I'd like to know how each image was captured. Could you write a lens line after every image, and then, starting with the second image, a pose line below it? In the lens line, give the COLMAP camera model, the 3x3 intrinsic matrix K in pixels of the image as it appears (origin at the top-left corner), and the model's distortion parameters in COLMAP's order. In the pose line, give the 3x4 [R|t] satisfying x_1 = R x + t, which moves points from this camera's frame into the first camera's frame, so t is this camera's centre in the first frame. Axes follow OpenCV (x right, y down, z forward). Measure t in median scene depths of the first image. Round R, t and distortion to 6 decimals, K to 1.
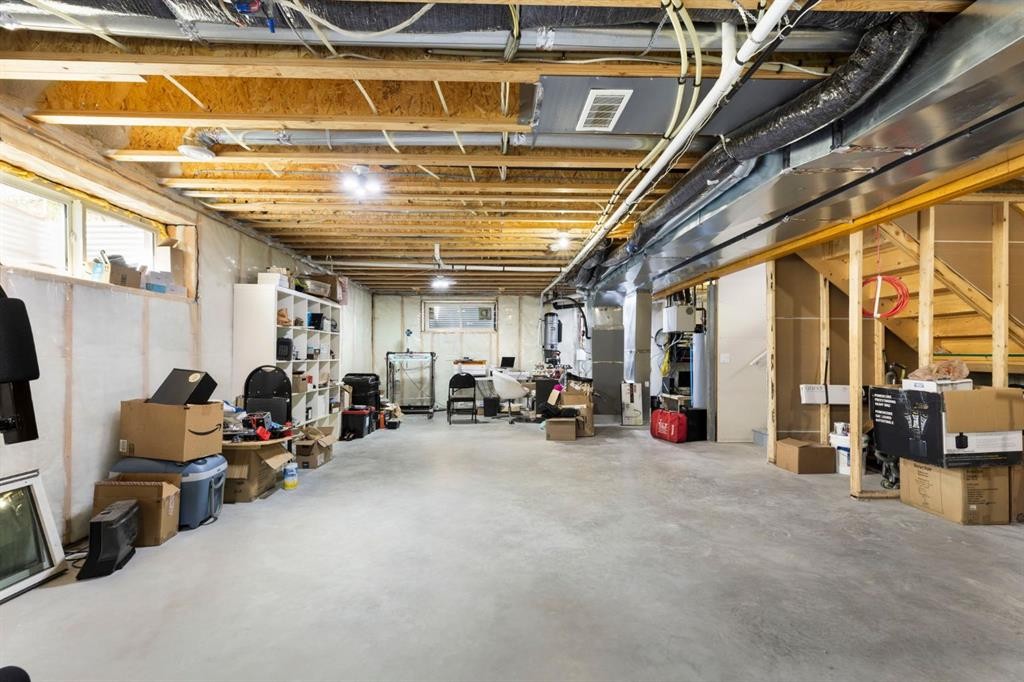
lens RADIAL K [[471.0, 0, 507.6], [0, 471.0, 348.2], [0, 0, 1]] dist [-0.002689, -0.000300]
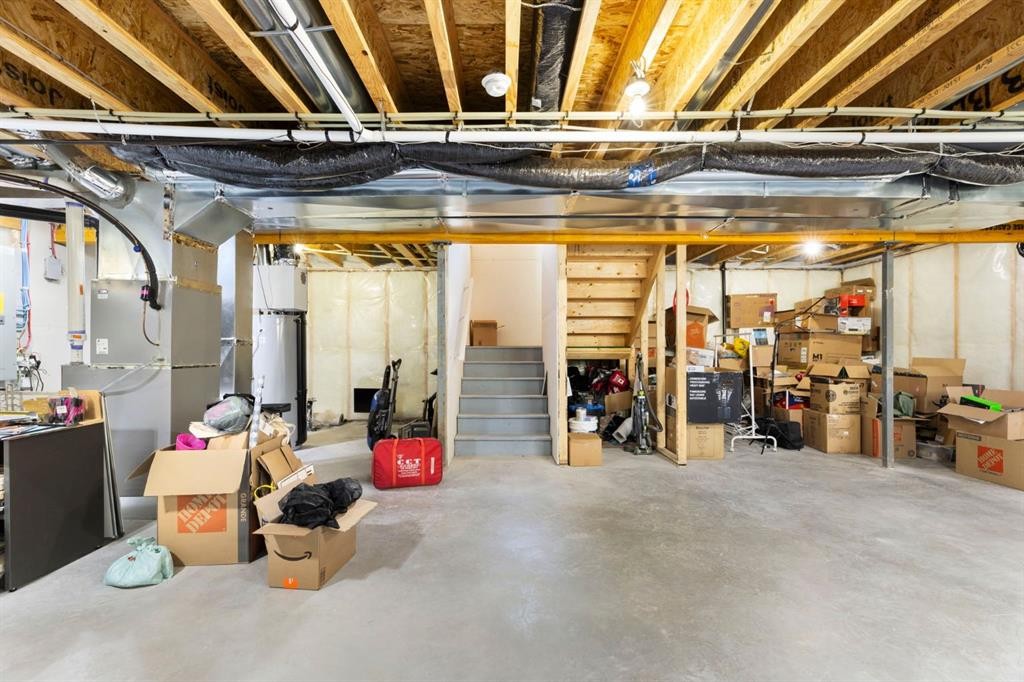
lens RADIAL K [[471.0, 0, 507.3], [0, 471.0, 342.5], [0, 0, 1]] dist [-0.002689, -0.000300]
pose [[0.016341, -0.006944, 0.999842, -0.504498], [-0.014500, 0.999869, 0.007181, 0.001436], [-0.999761, -0.014615, 0.016239, 1.539384]]
